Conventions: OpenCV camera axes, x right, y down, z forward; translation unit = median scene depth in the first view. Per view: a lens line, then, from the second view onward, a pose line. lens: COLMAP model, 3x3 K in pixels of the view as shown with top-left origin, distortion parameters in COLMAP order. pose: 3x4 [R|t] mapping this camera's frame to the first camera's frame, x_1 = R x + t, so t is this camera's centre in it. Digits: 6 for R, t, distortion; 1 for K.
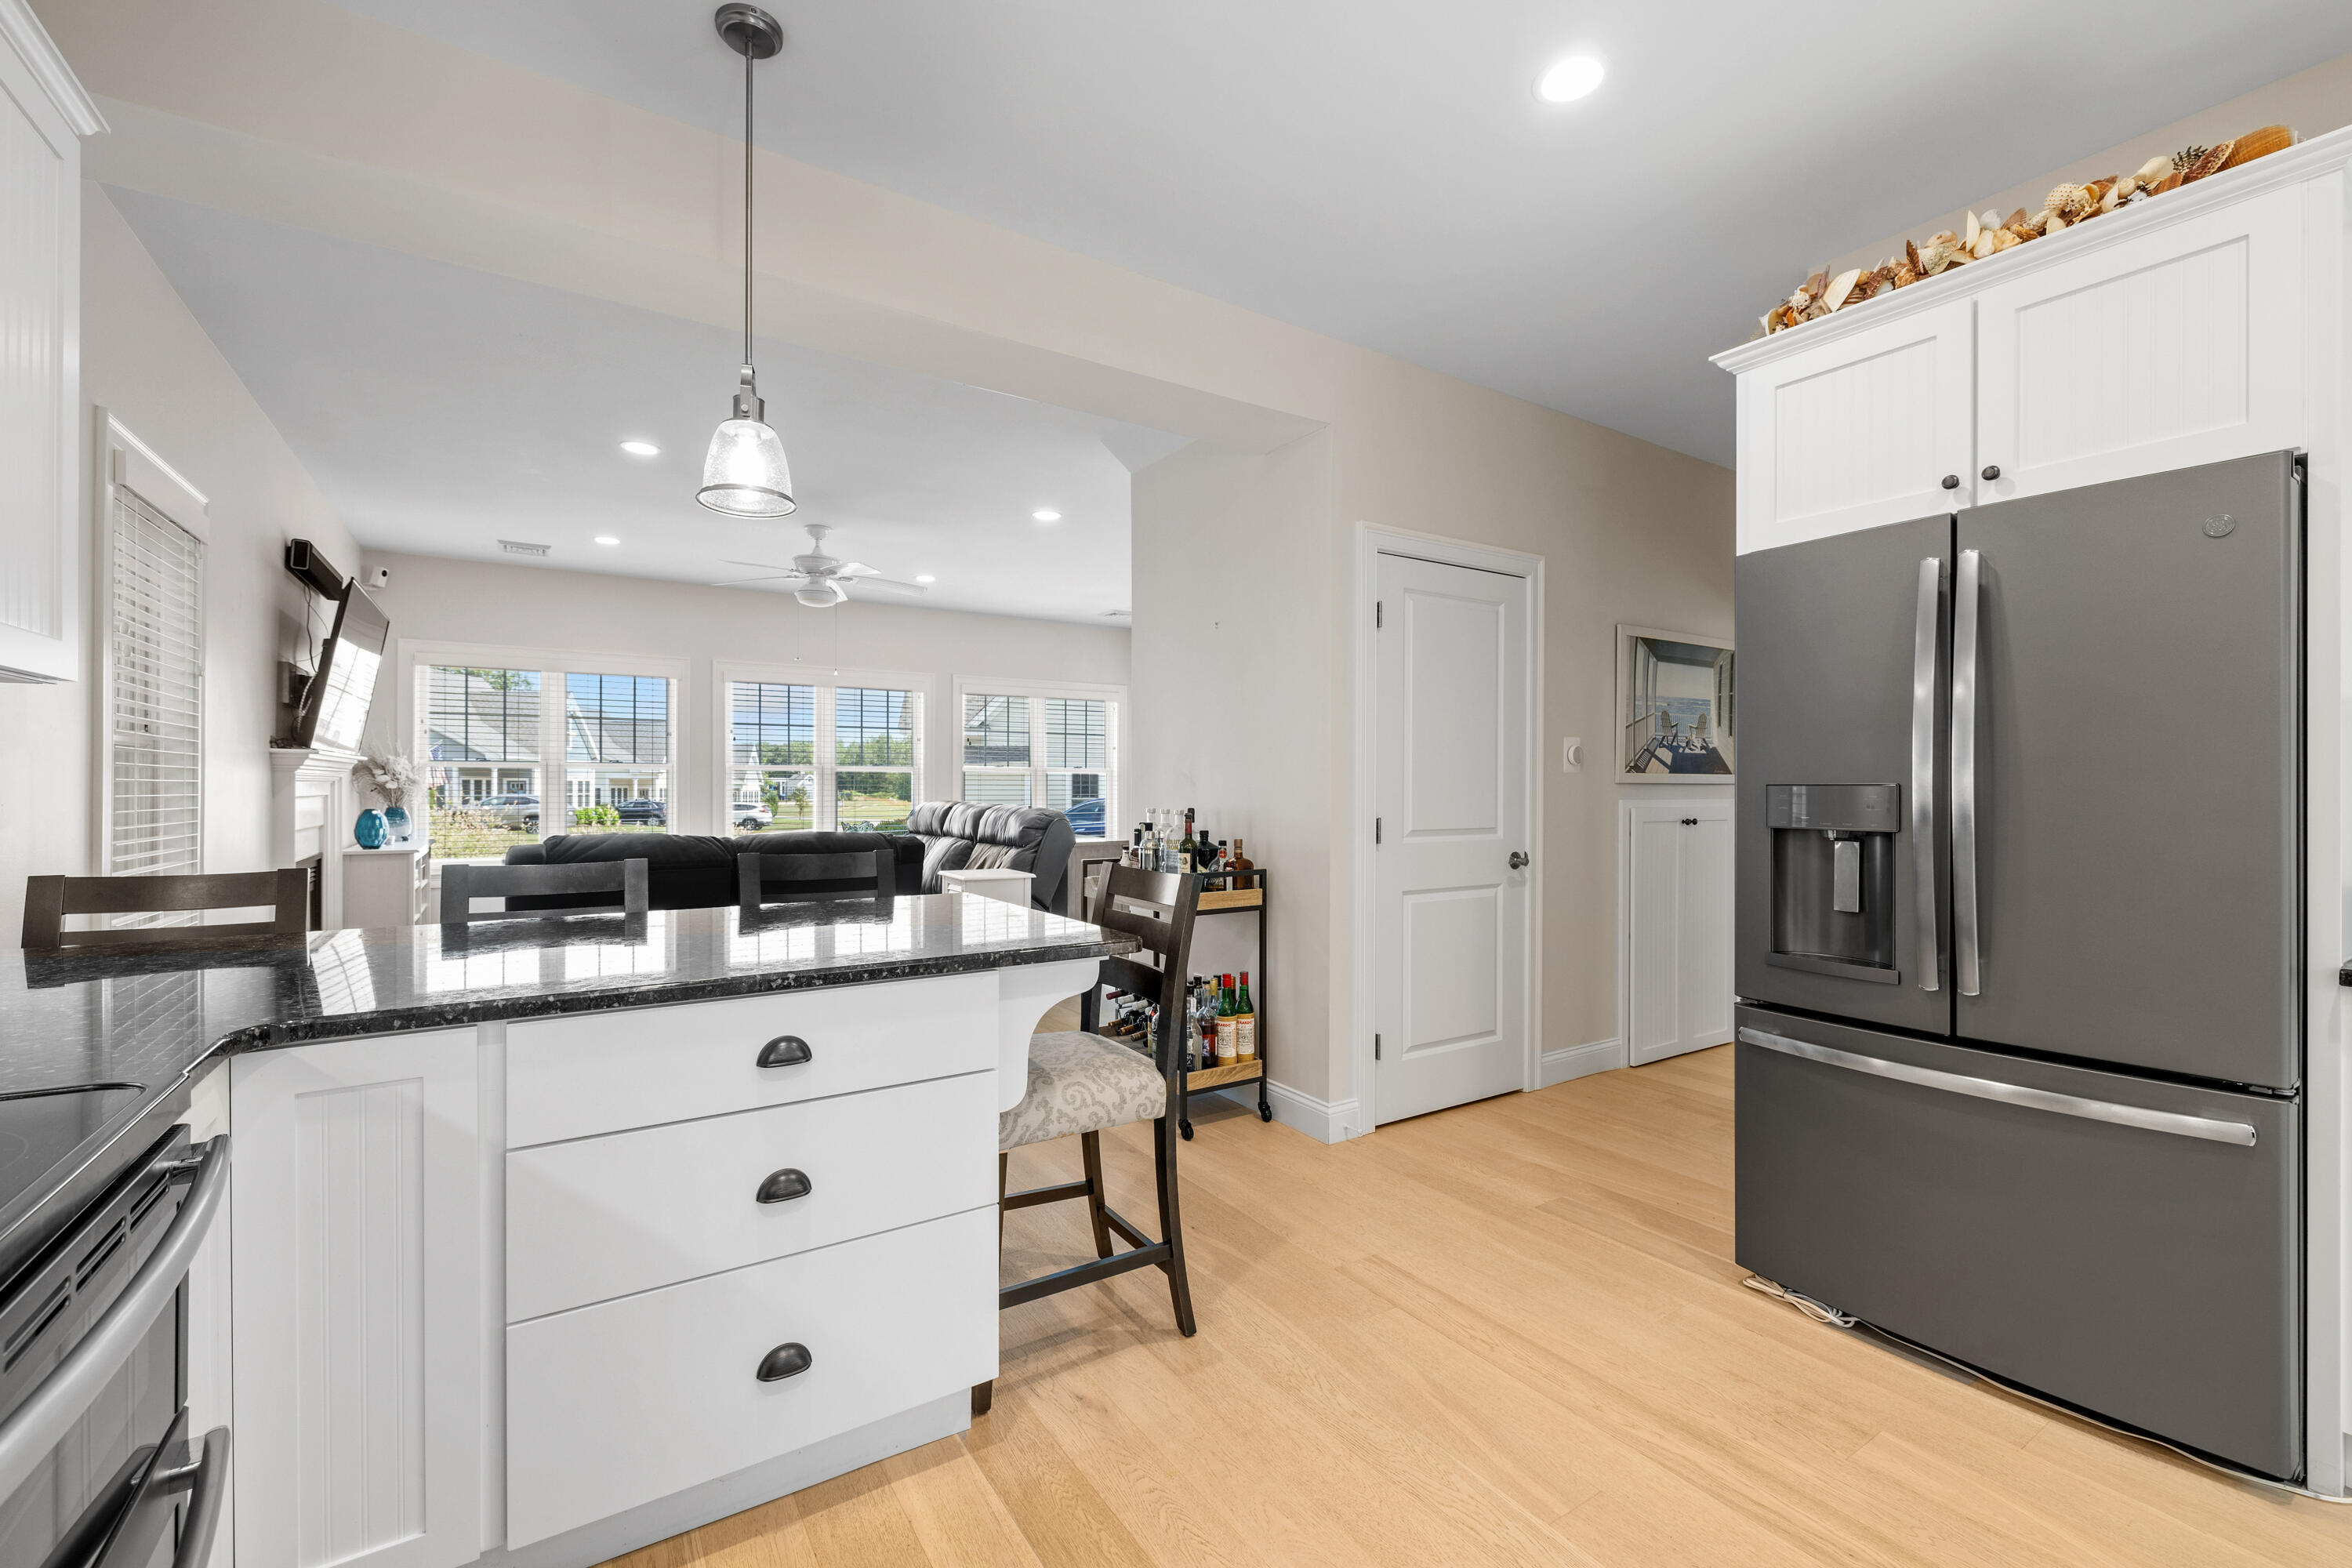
lens RADIAL K [[983.5, 0, 1168.0], [0, 983.5, 774.8], [0, 0, 1]] dist [-0.000356, 0.000080]
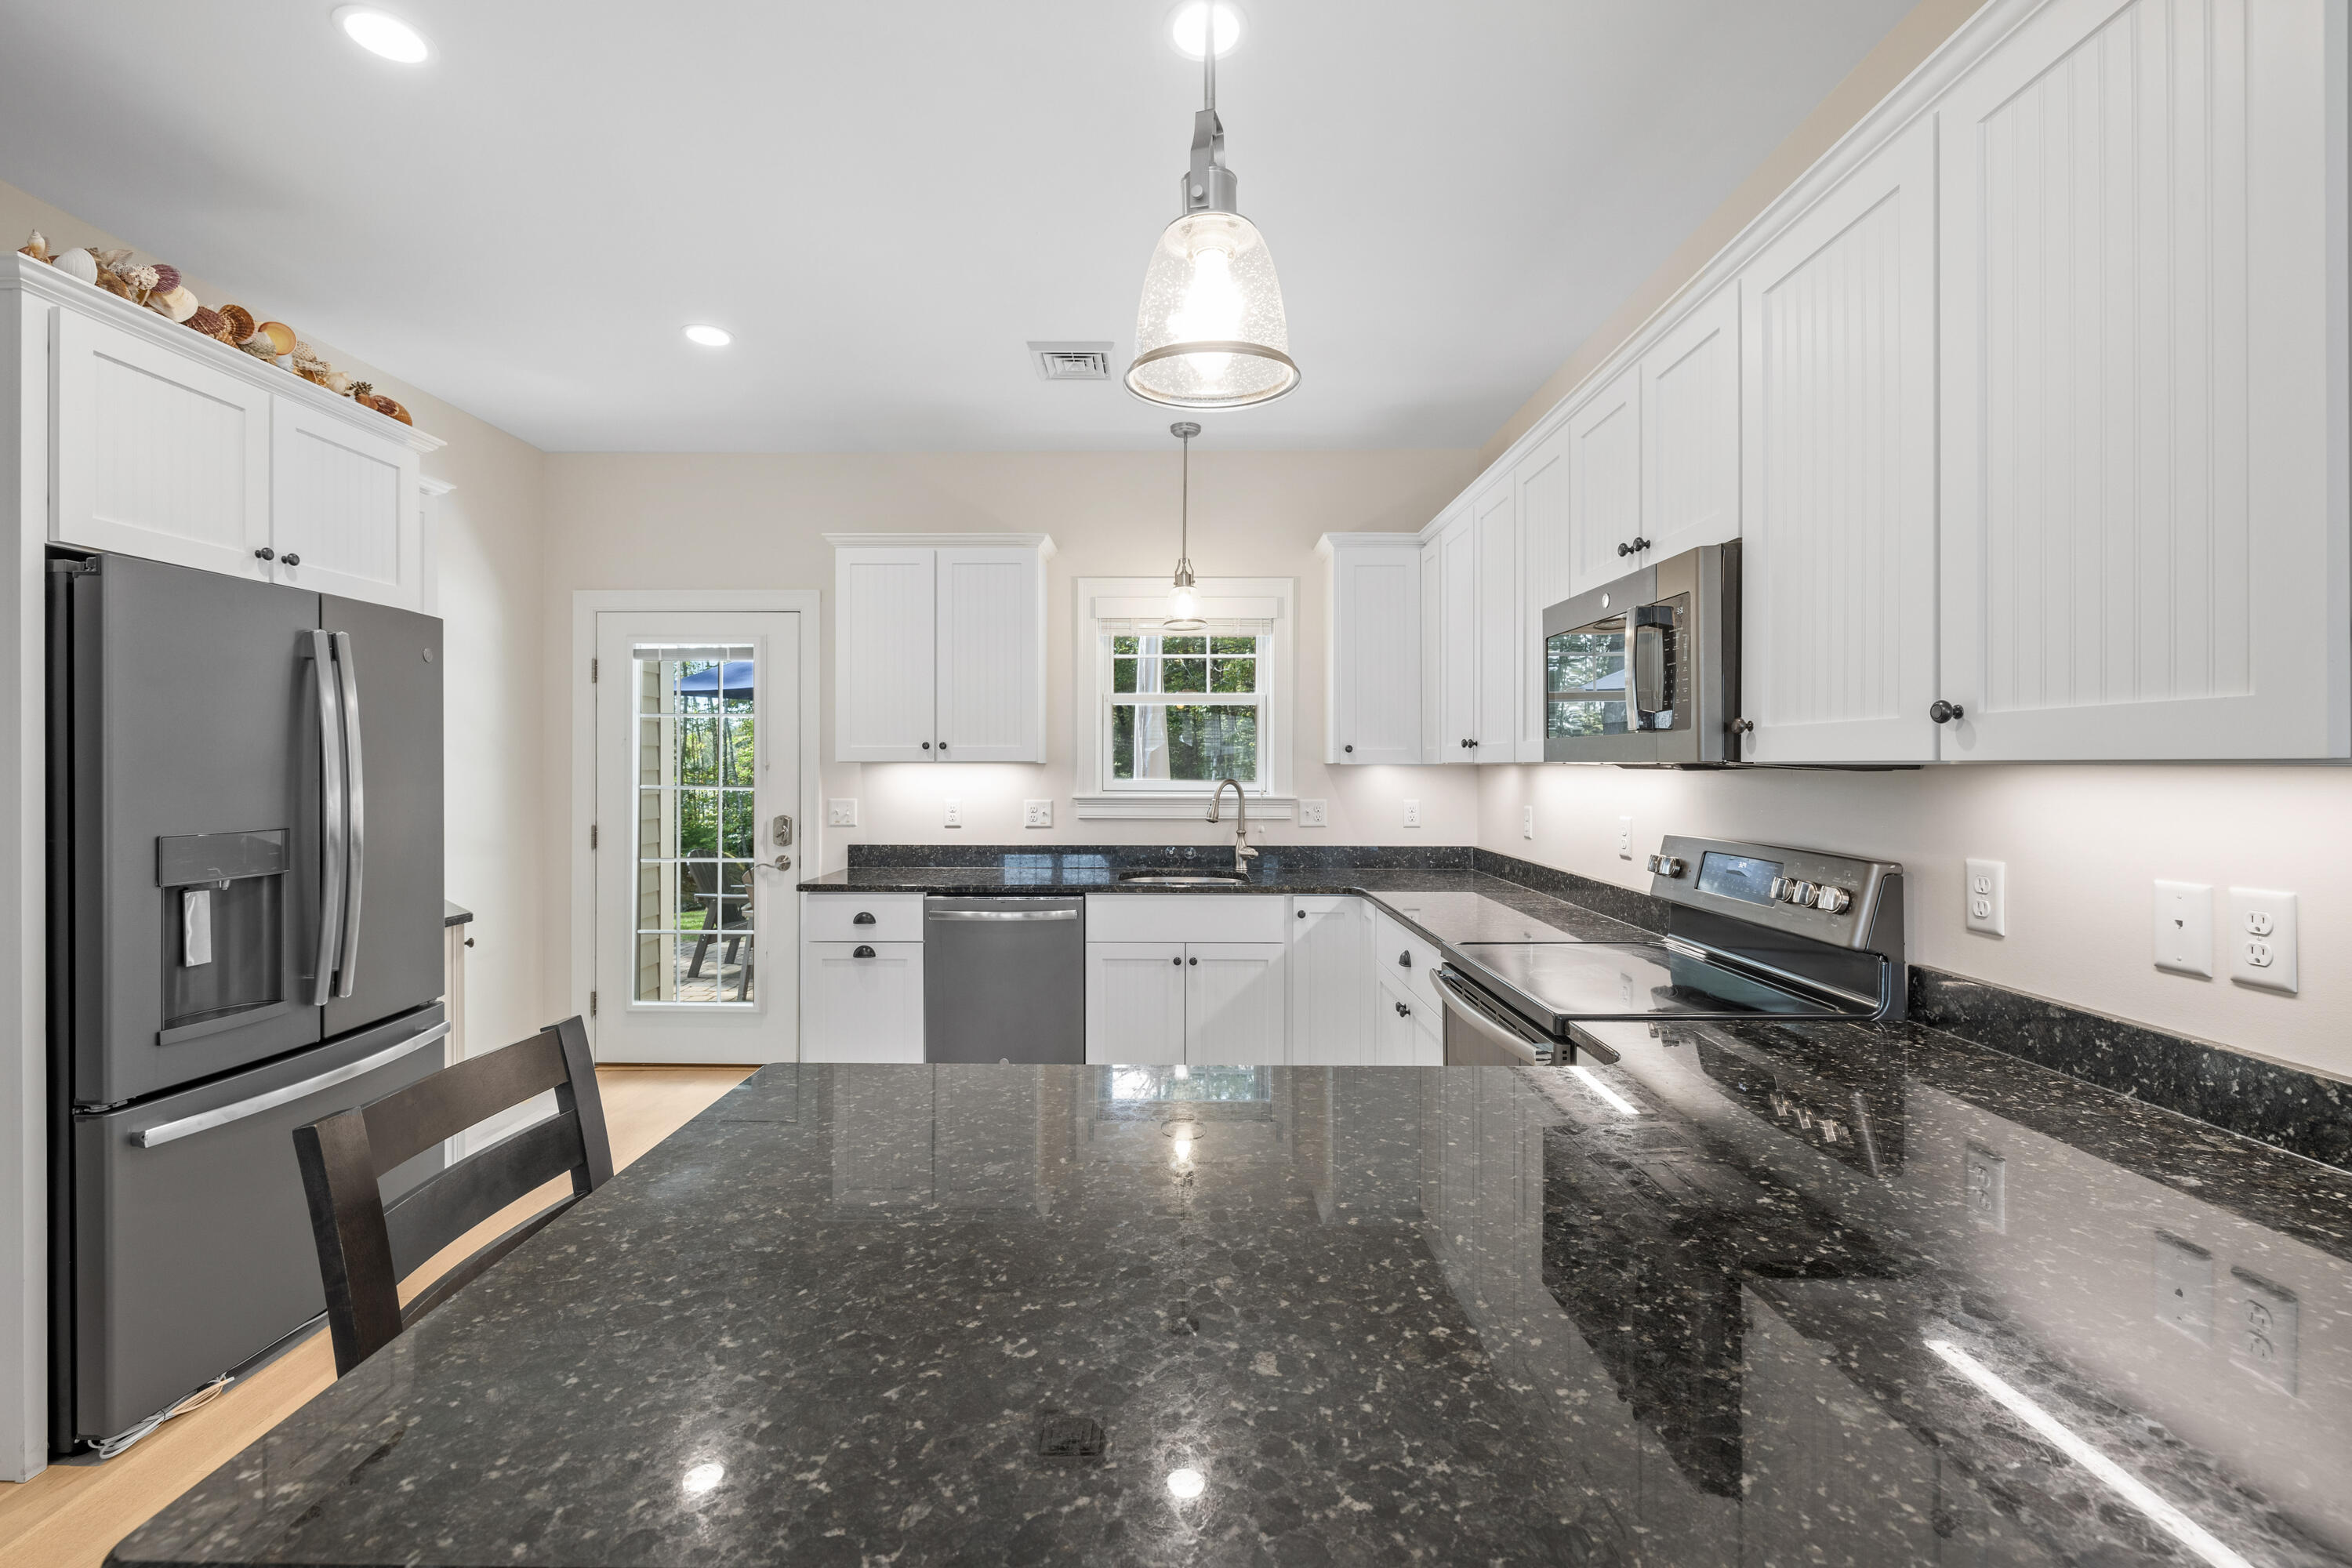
lens RADIAL K [[986.3, 0, 1165.1], [0, 986.3, 764.0], [0, 0, 1]] dist [-0.001978, -0.000203]
pose [[-0.838801, -0.001325, 0.544437, -0.657360], [-0.006250, 0.999955, -0.007195, -0.058986], [-0.544403, -0.009438, -0.838771, 1.375000]]
